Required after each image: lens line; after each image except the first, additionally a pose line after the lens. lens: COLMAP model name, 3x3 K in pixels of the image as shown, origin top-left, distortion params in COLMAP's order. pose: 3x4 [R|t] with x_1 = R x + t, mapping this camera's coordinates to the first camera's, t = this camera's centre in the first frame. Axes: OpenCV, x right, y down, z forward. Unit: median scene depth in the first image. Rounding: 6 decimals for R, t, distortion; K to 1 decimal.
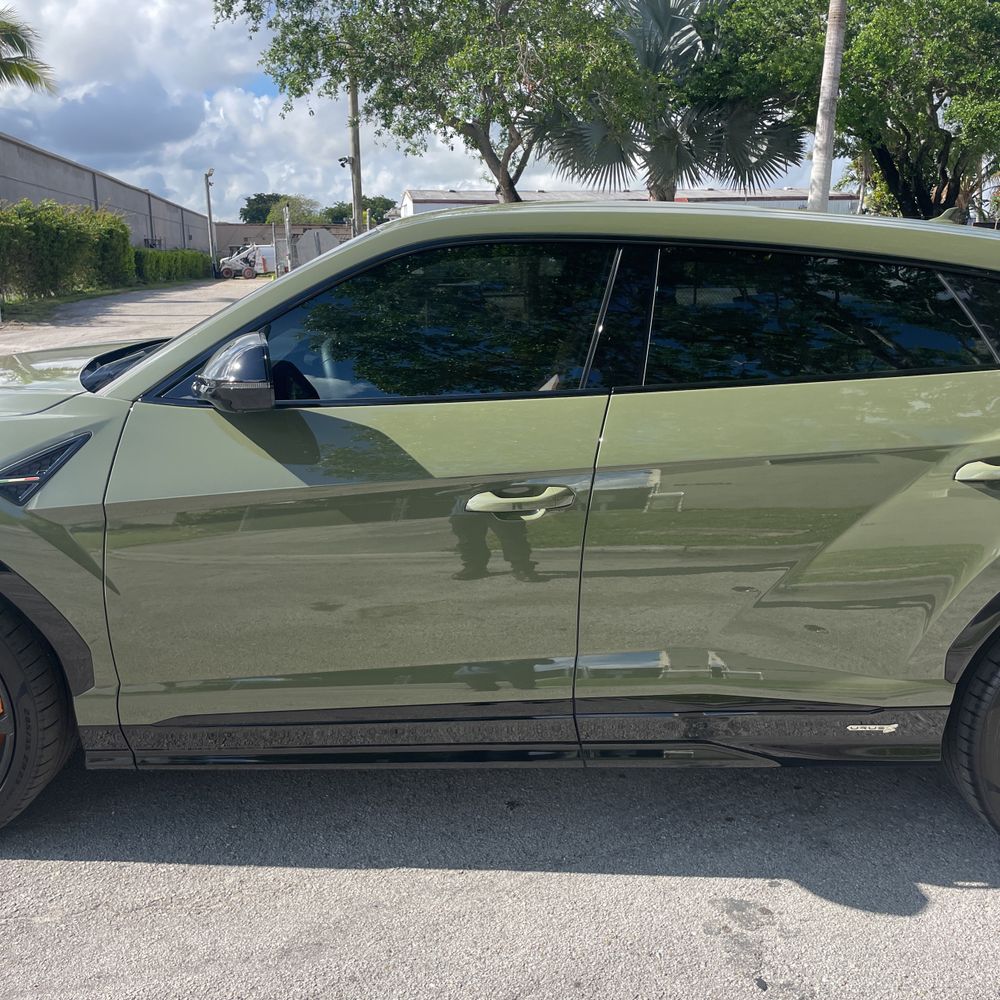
lens RADIAL K [[993.5, 0, 502.4], [0, 993.5, 483.8], [0, 0, 1]] dist [0.080248, -0.118378]
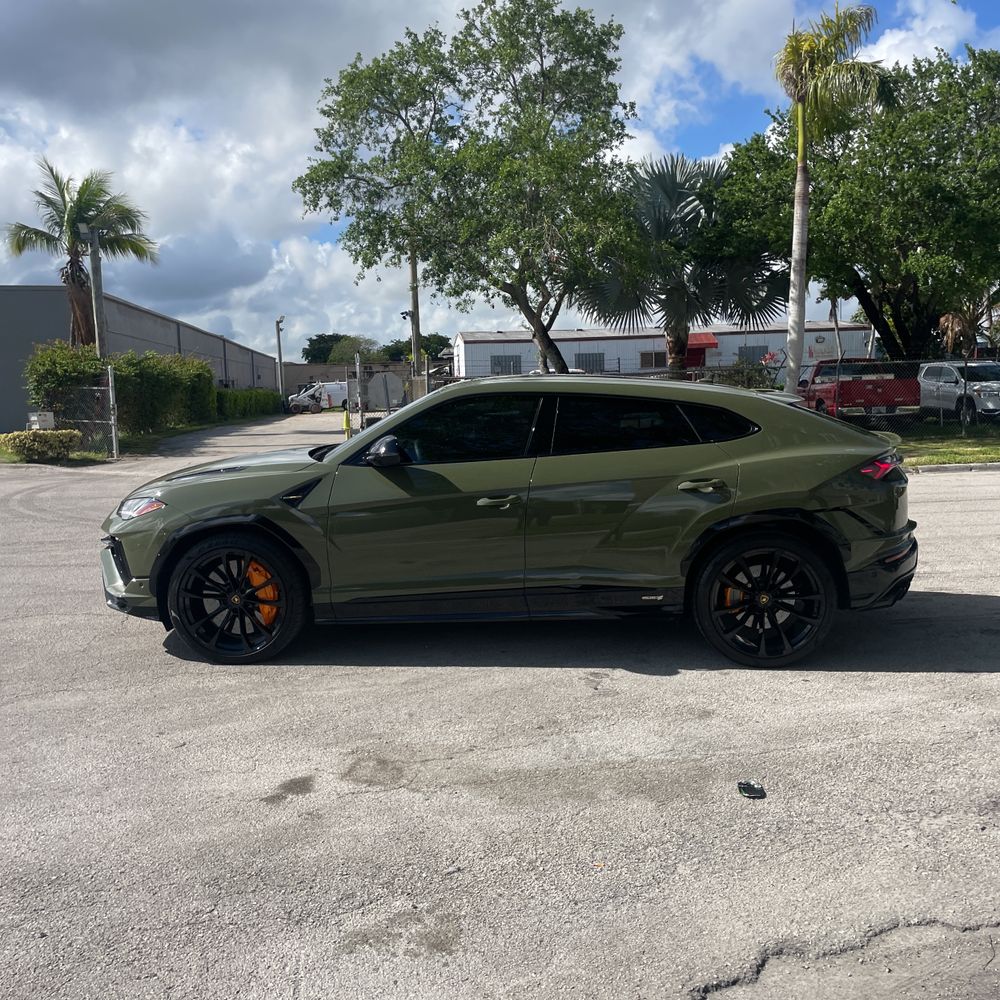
lens RADIAL K [[1082.7, 0, 540.1], [0, 1082.7, 504.7], [0, 0, 1]] dist [0.087768, -0.152569]
pose [[0.999501, -0.020449, -0.024088, 0.028764], [0.017608, 0.993468, -0.112741, 0.051151], [0.026236, 0.112261, 0.993332, -0.254612]]
